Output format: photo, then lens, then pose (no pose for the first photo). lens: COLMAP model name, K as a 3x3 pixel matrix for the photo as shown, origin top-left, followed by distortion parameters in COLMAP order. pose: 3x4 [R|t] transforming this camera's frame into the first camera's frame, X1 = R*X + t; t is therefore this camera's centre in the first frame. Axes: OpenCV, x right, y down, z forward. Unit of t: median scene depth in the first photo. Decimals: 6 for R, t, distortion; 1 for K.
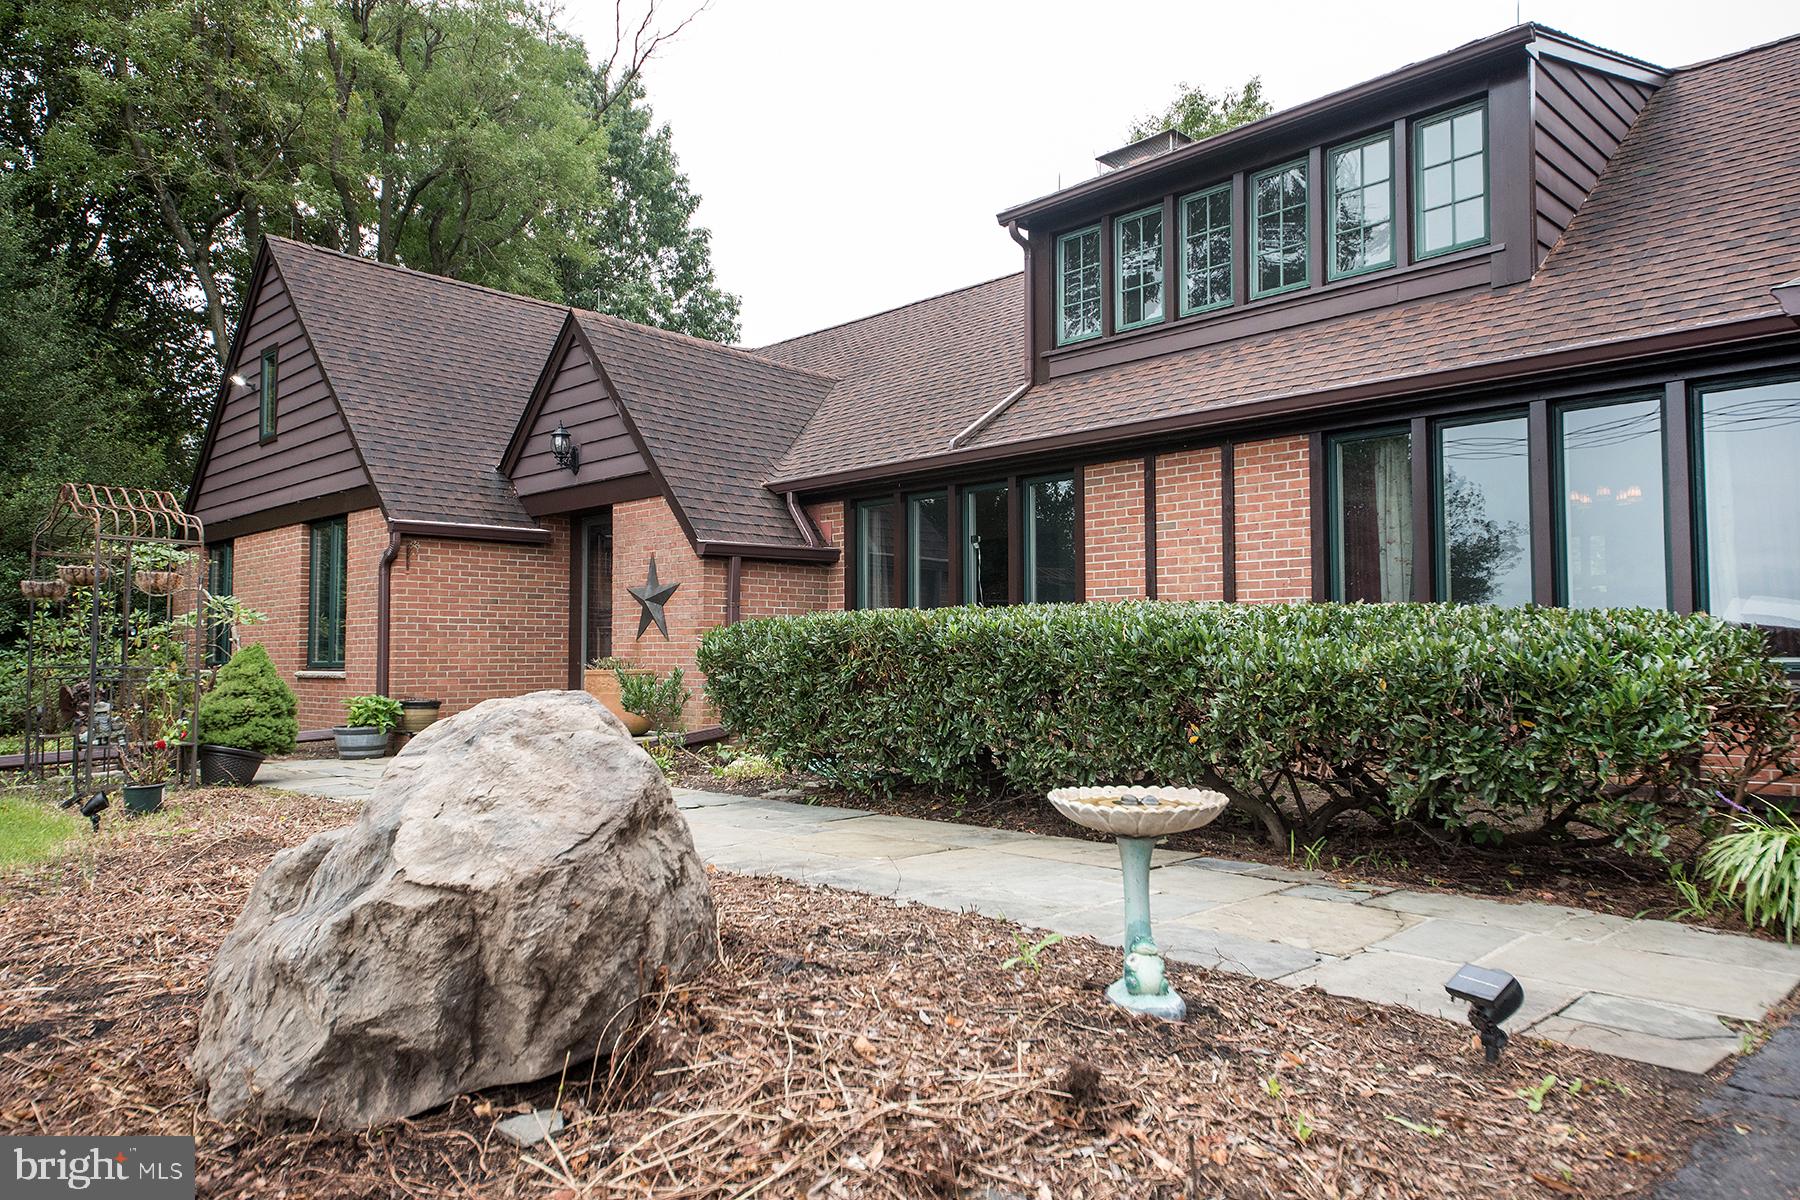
lens RADIAL K [[1226.9, 0, 885.2], [0, 1226.9, 598.6], [0, 0, 1]] dist [0.069179, 0.001632]
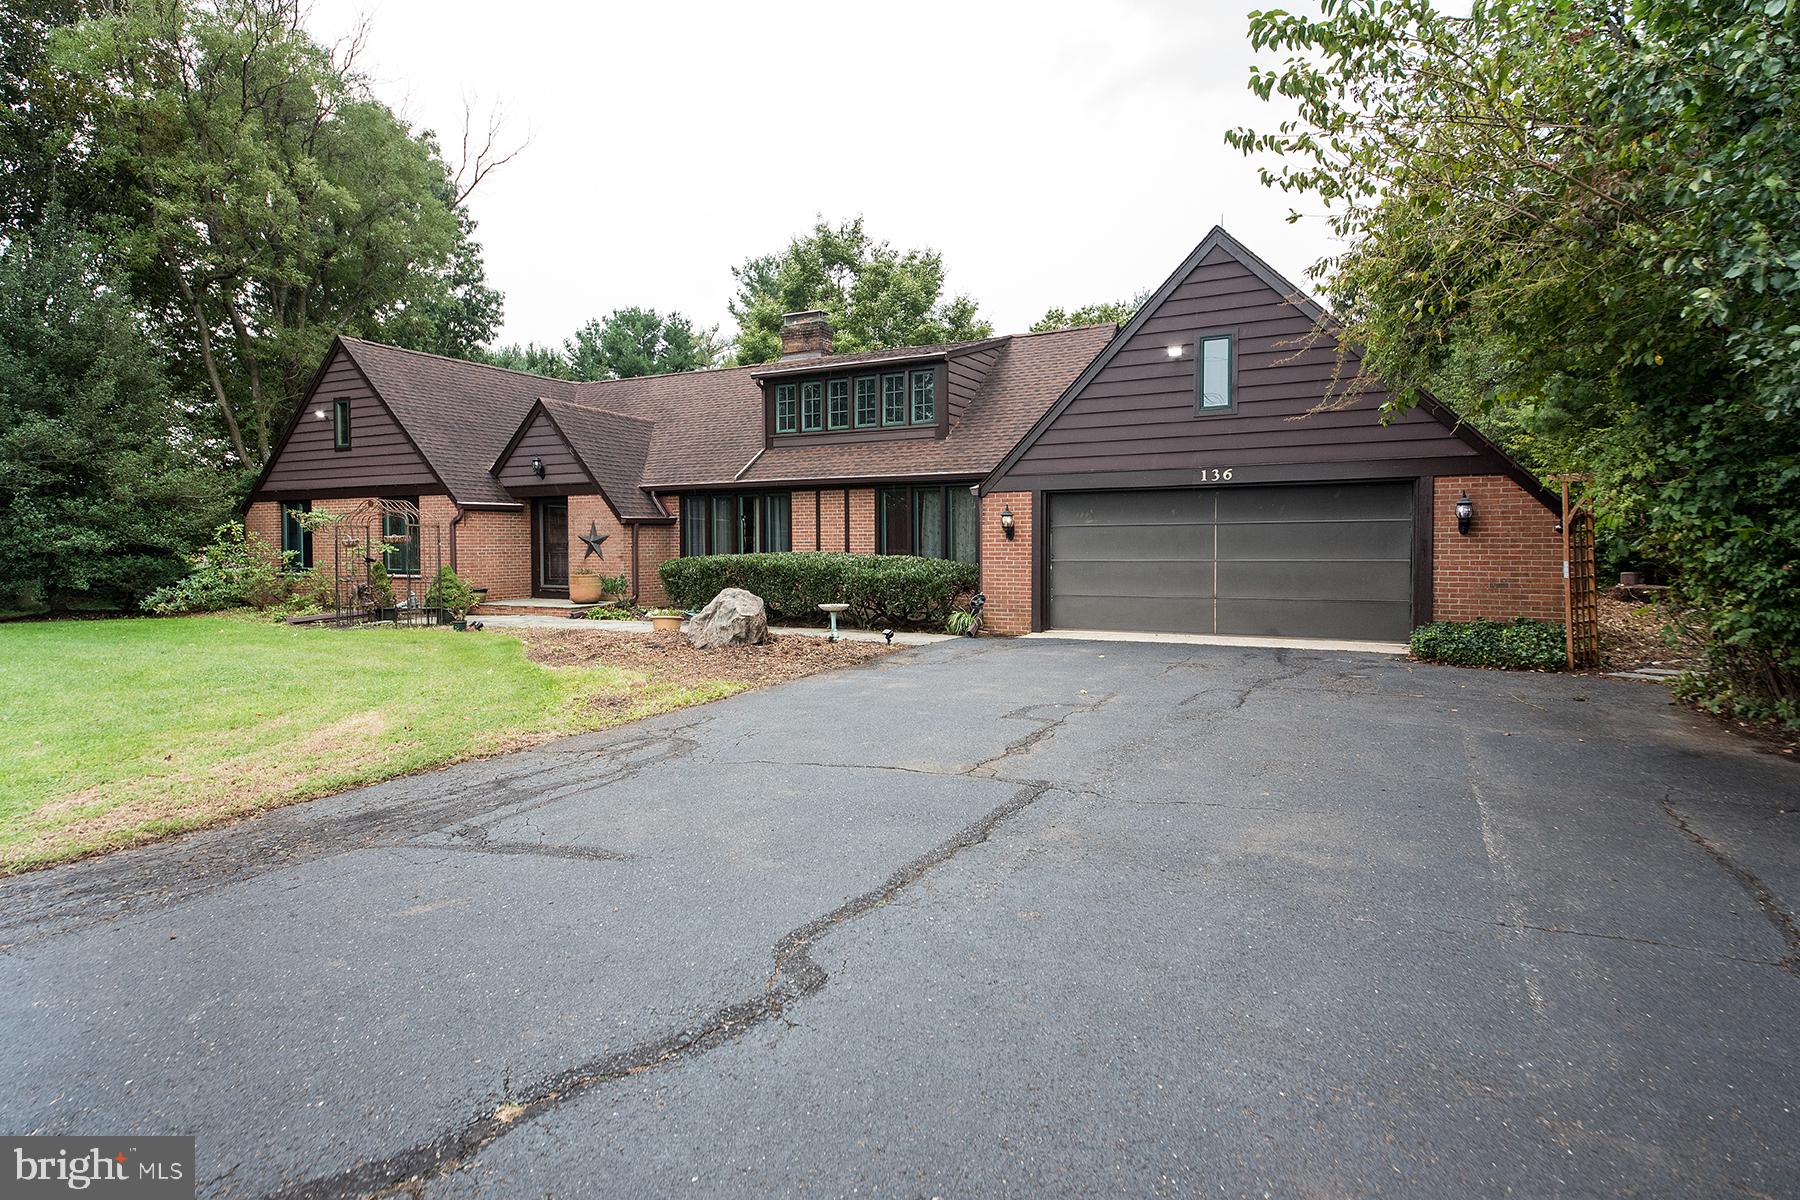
lens RADIAL K [[982.0, 0, 897.0], [0, 982.0, 595.8], [0, 0, 1]] dist [-0.001117, -0.000082]
pose [[0.946712, -0.018475, 0.321552, -0.236297], [-0.013675, 0.995148, 0.097438, -0.079695], [-0.321791, -0.096642, 0.941865, -0.815122]]
